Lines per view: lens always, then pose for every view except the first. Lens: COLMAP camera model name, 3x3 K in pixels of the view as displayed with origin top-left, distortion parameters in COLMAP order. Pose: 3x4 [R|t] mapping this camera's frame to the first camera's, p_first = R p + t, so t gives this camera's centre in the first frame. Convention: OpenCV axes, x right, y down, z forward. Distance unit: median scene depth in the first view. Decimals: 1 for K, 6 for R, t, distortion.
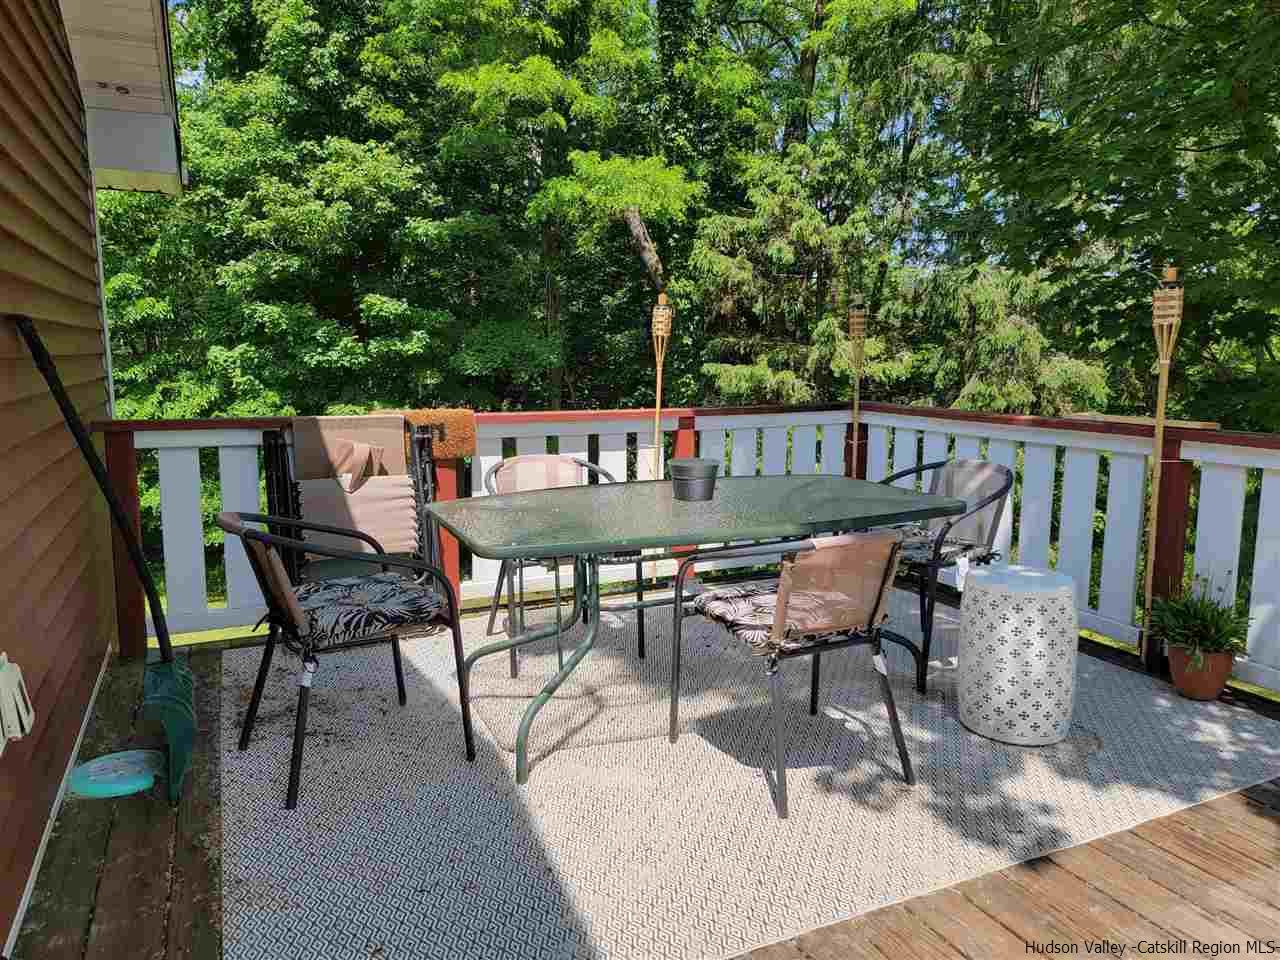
lens RADIAL K [[928.8, 0, 666.4], [0, 928.8, 476.8], [0, 0, 1]] dist [0.075432, -0.067187]
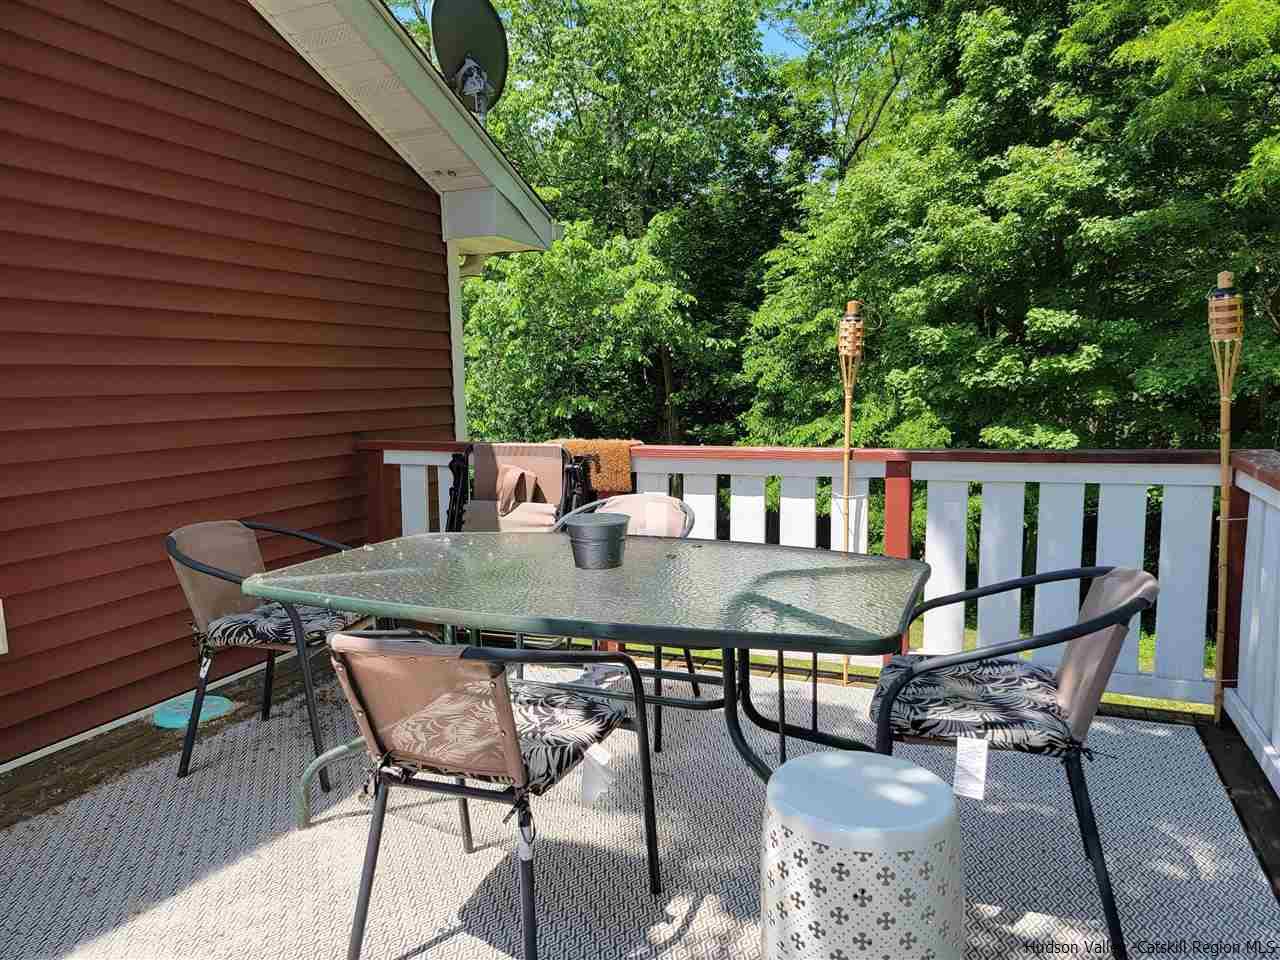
lens RADIAL K [[928.8, 0, 666.4], [0, 928.8, 476.8], [0, 0, 1]] dist [0.075432, -0.067187]
pose [[0.642751, 0.067096, -0.763131, 0.169566], [-0.080735, 0.996543, 0.019619, -0.018283], [0.761809, 0.049001, 0.645946, 0.133062]]
